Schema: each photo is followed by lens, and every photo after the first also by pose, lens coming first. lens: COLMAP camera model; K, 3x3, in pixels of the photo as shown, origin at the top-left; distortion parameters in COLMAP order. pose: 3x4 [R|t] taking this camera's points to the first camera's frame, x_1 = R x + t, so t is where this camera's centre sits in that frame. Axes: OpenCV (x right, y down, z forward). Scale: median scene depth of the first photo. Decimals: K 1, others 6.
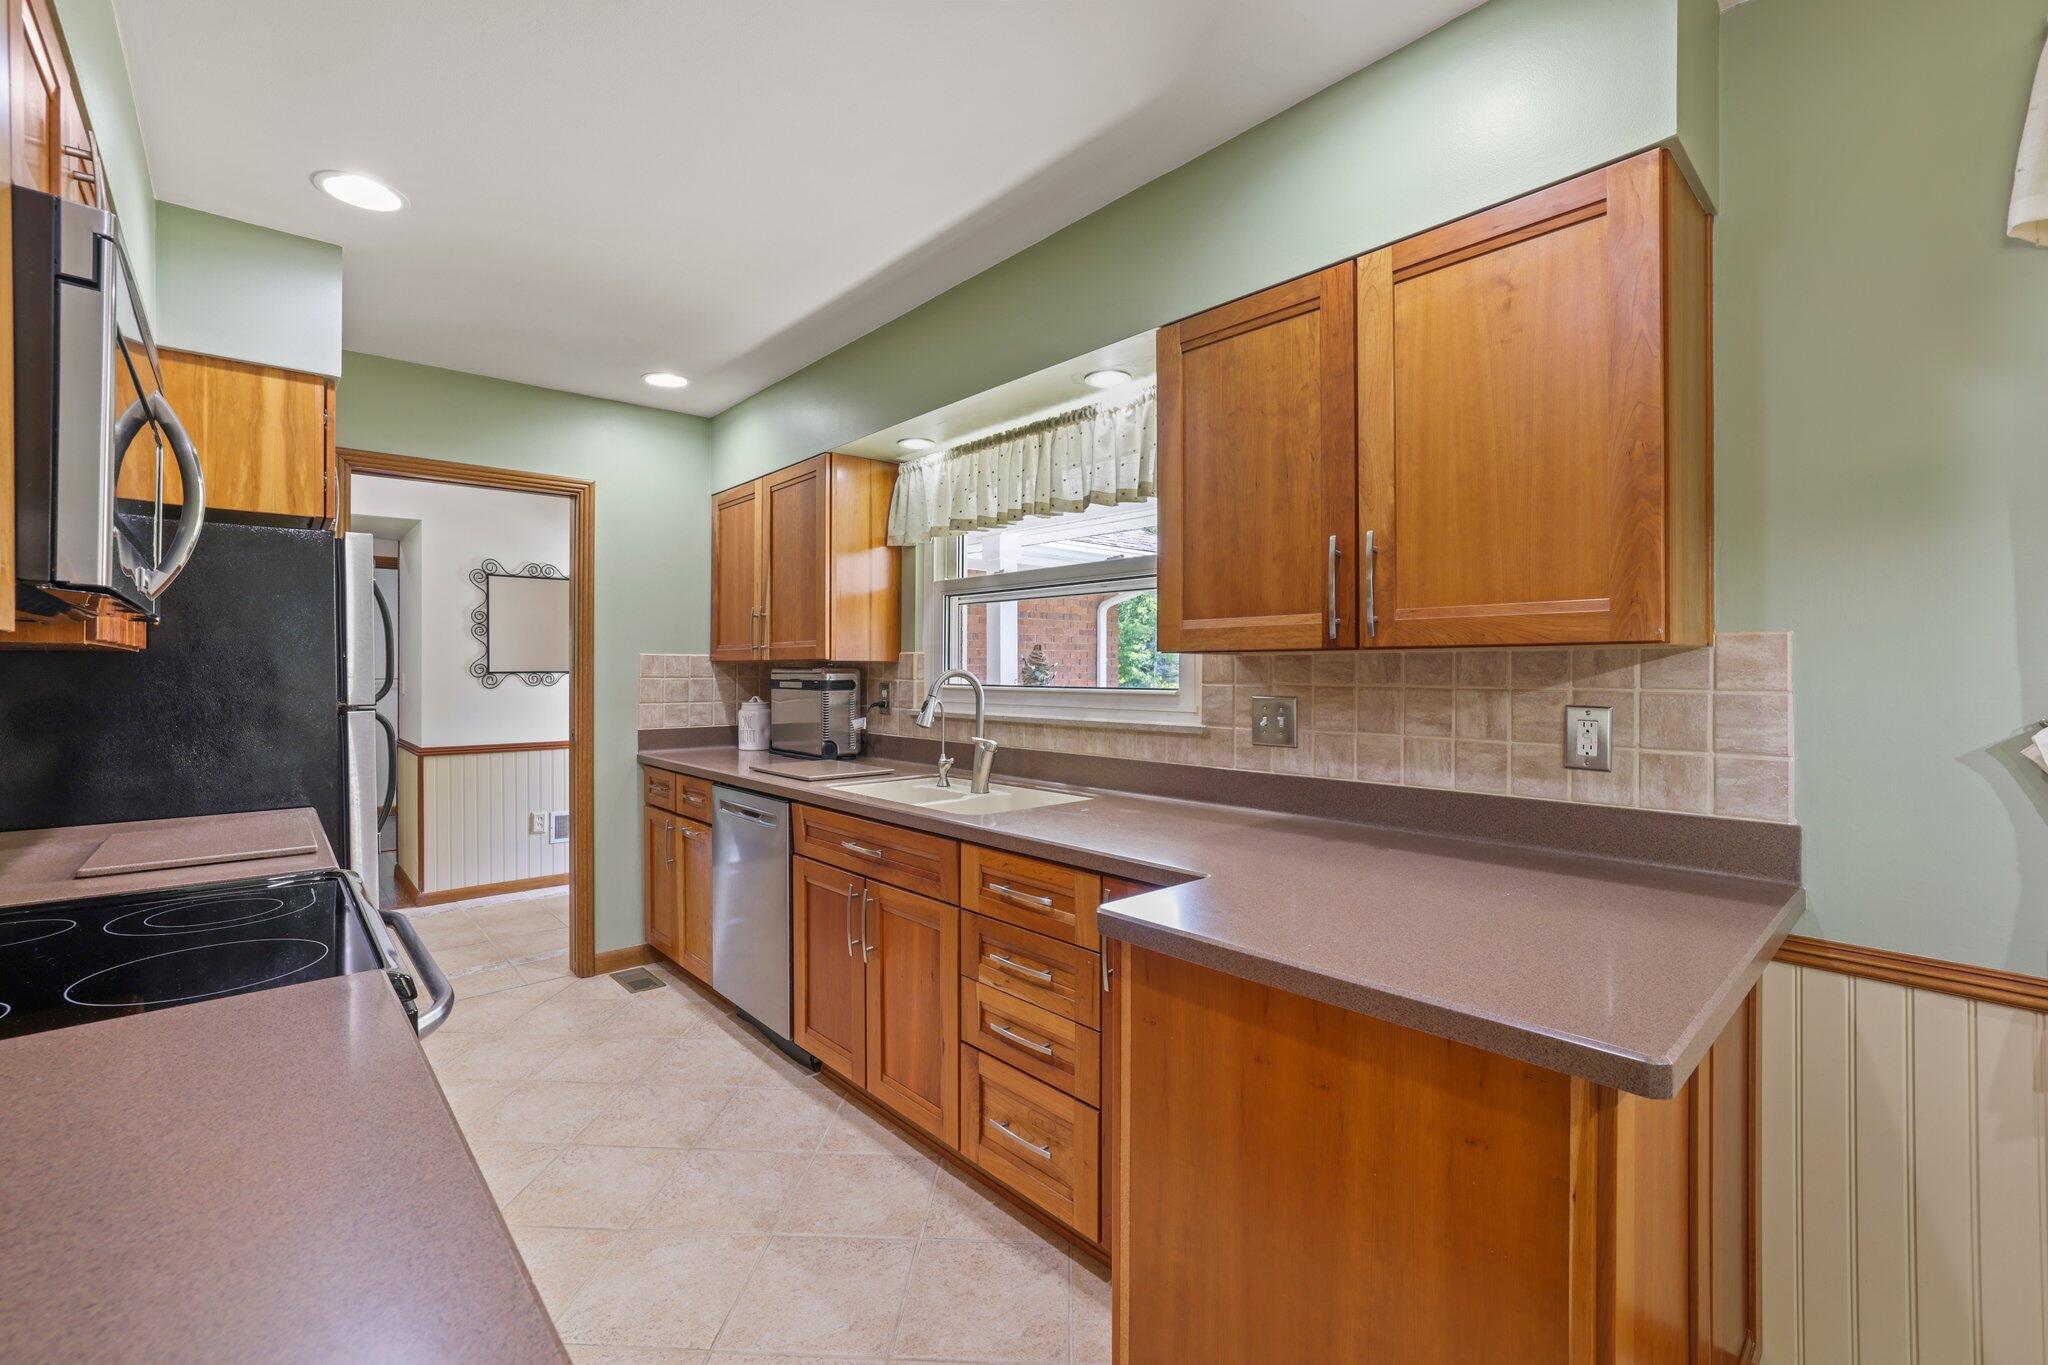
lens RADIAL K [[873.7, 0, 1013.3], [0, 873.7, 675.8], [0, 0, 1]] dist [-0.003303, -0.000035]
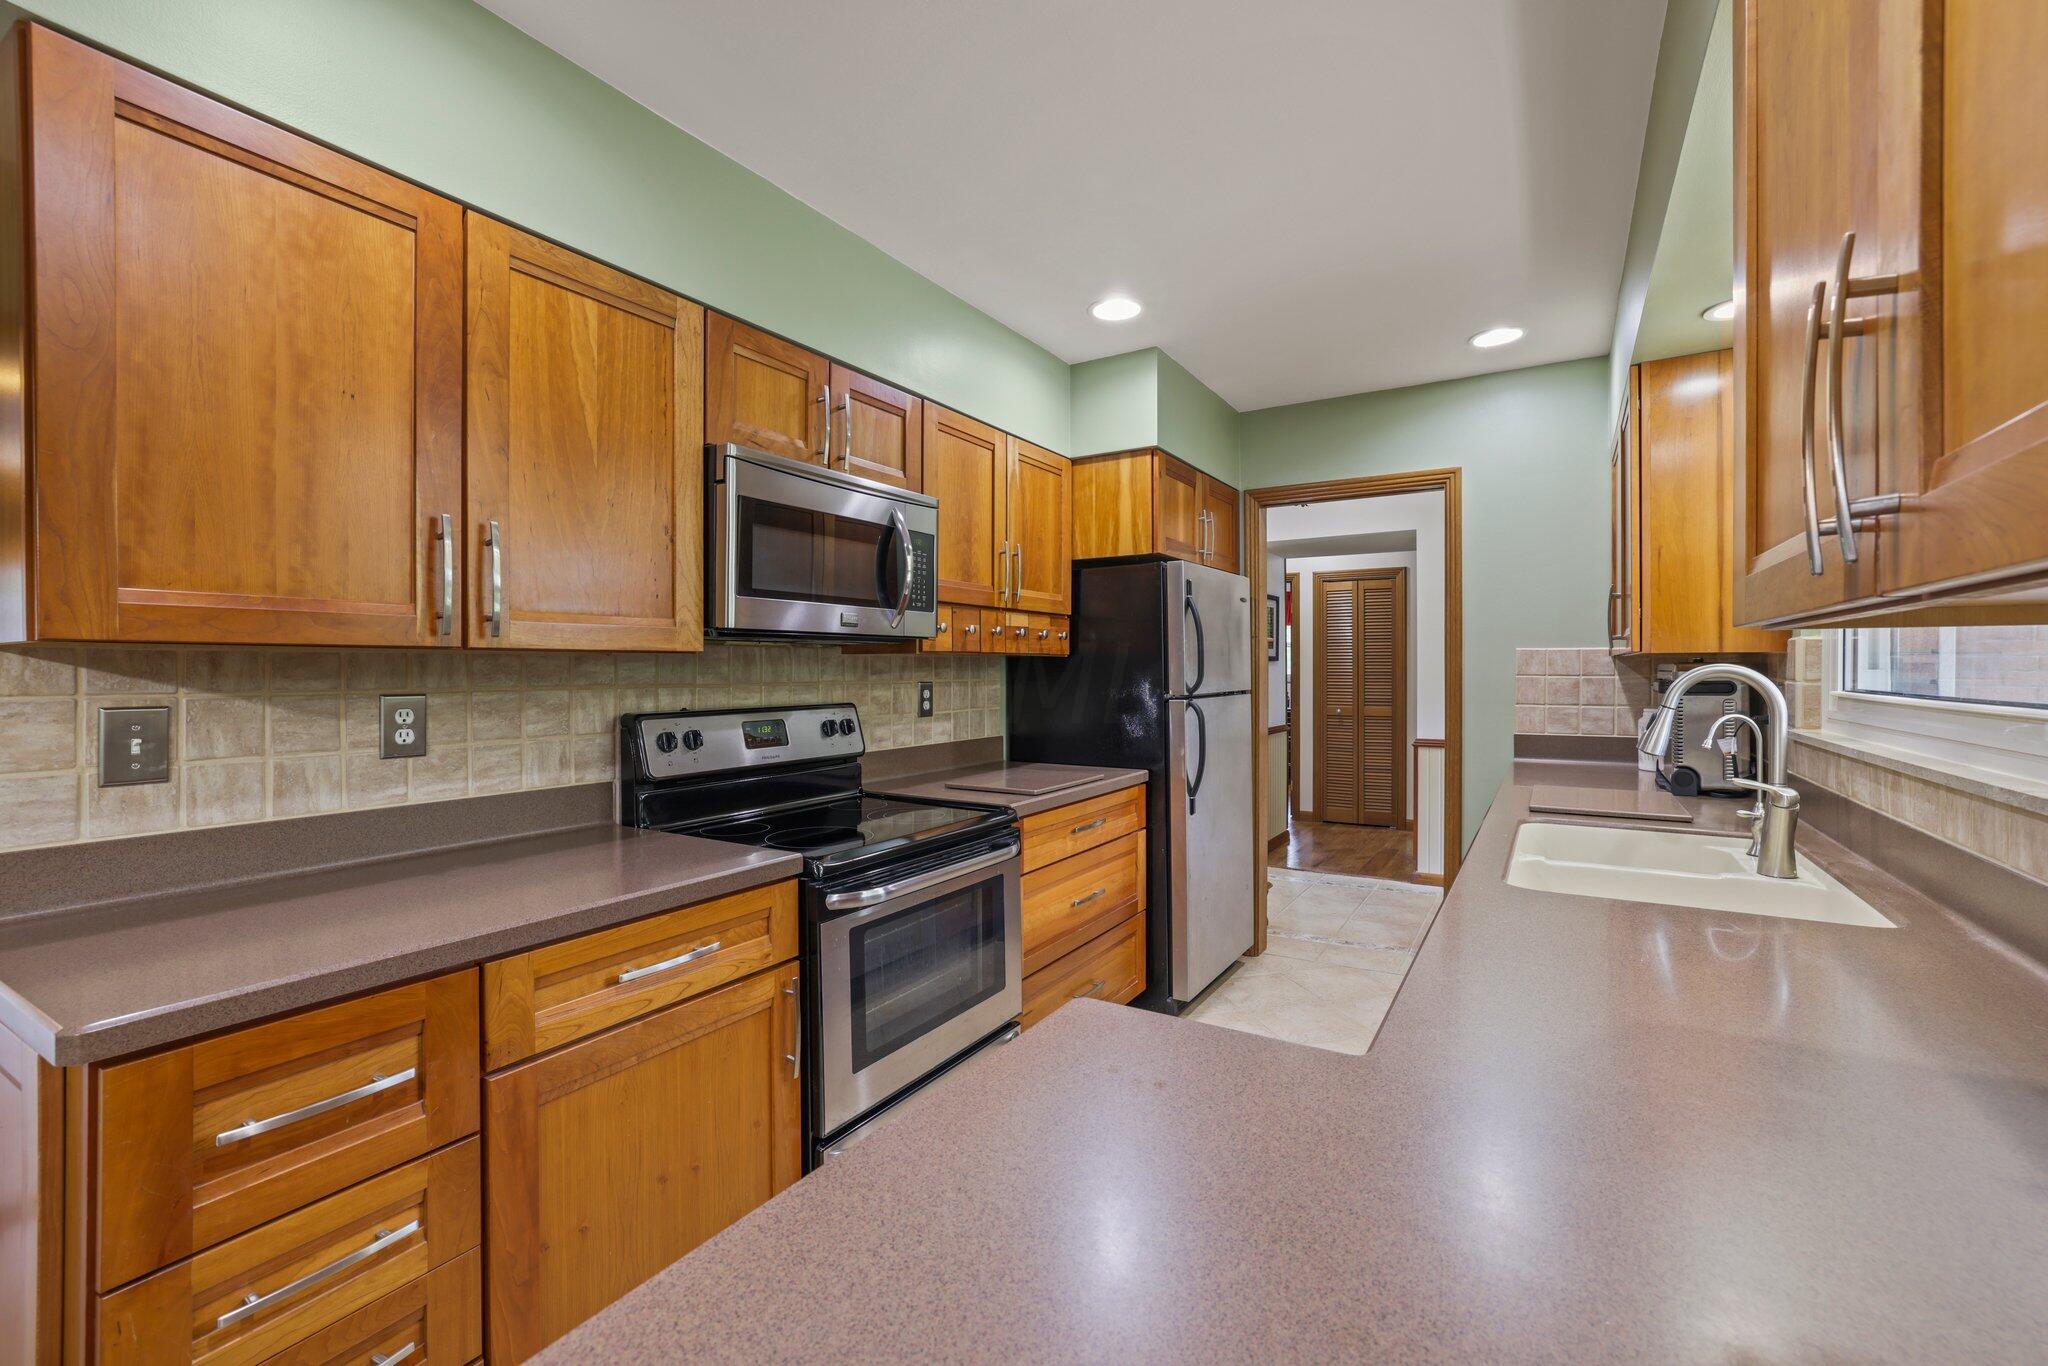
lens RADIAL K [[873.7, 0, 1013.3], [0, 873.7, 676.3], [0, 0, 1]] dist [-0.003303, -0.000035]
pose [[0.292626, 0.006182, -0.956207, 0.318902], [-0.004471, 0.999977, 0.005097, 0.001141], [0.956217, 0.002784, 0.292647, 0.297762]]
